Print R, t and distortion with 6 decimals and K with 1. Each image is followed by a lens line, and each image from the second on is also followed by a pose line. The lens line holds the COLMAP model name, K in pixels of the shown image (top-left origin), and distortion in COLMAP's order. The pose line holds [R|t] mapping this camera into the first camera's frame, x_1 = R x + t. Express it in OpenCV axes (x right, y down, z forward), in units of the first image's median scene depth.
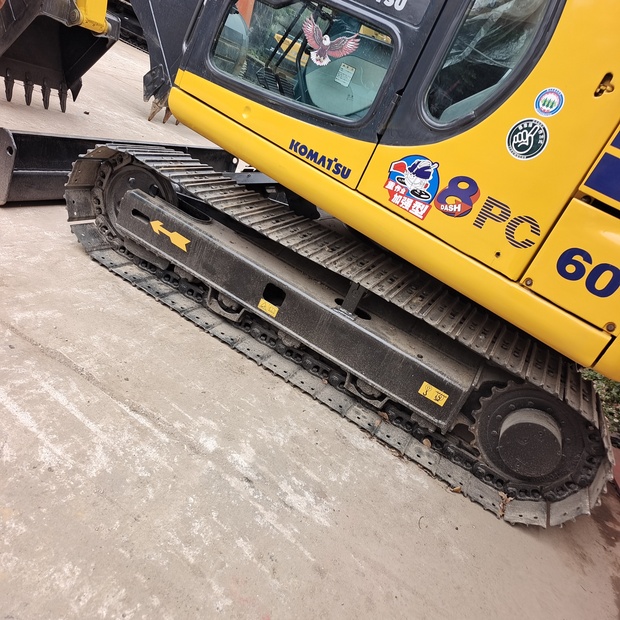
lens RADIAL K [[560.2, 0, 316.5], [0, 560.2, 310.9], [0, 0, 1]] dist [0.021545, 0.022357]
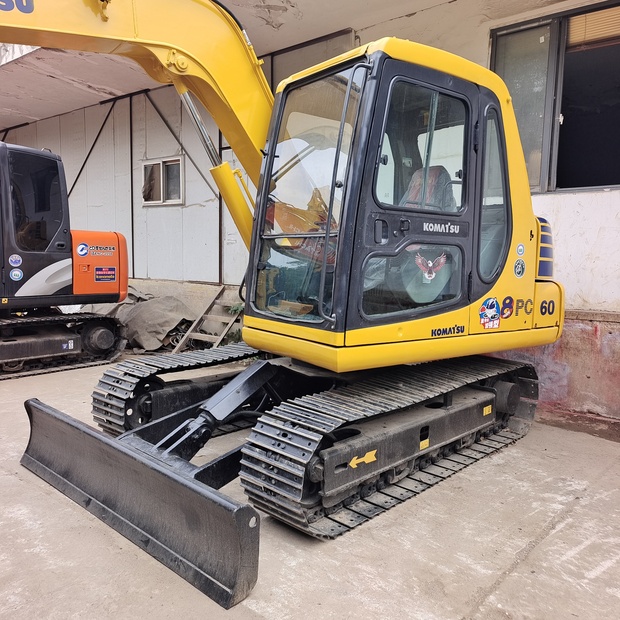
lens RADIAL K [[560.2, 0, 316.5], [0, 560.2, 310.9], [0, 0, 1]] dist [0.021545, 0.022357]
pose [[0.307754, -0.477758, 0.822821, -1.229974], [0.477729, 0.825473, 0.300615, -0.875387], [-0.822838, 0.300570, 0.482282, 0.513570]]
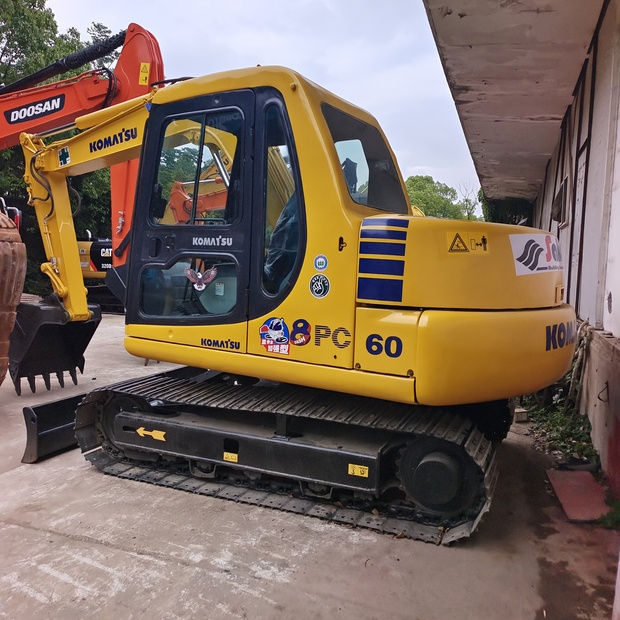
lens RADIAL K [[560.2, 0, 316.5], [0, 560.2, 310.9], [0, 0, 1]] dist [0.021545, 0.022357]
pose [[0.927913, -0.372747, -0.006132, 0.267175], [0.351468, 0.880187, -0.318968, 0.206174], [0.124292, 0.293820, 0.947746, -0.387227]]
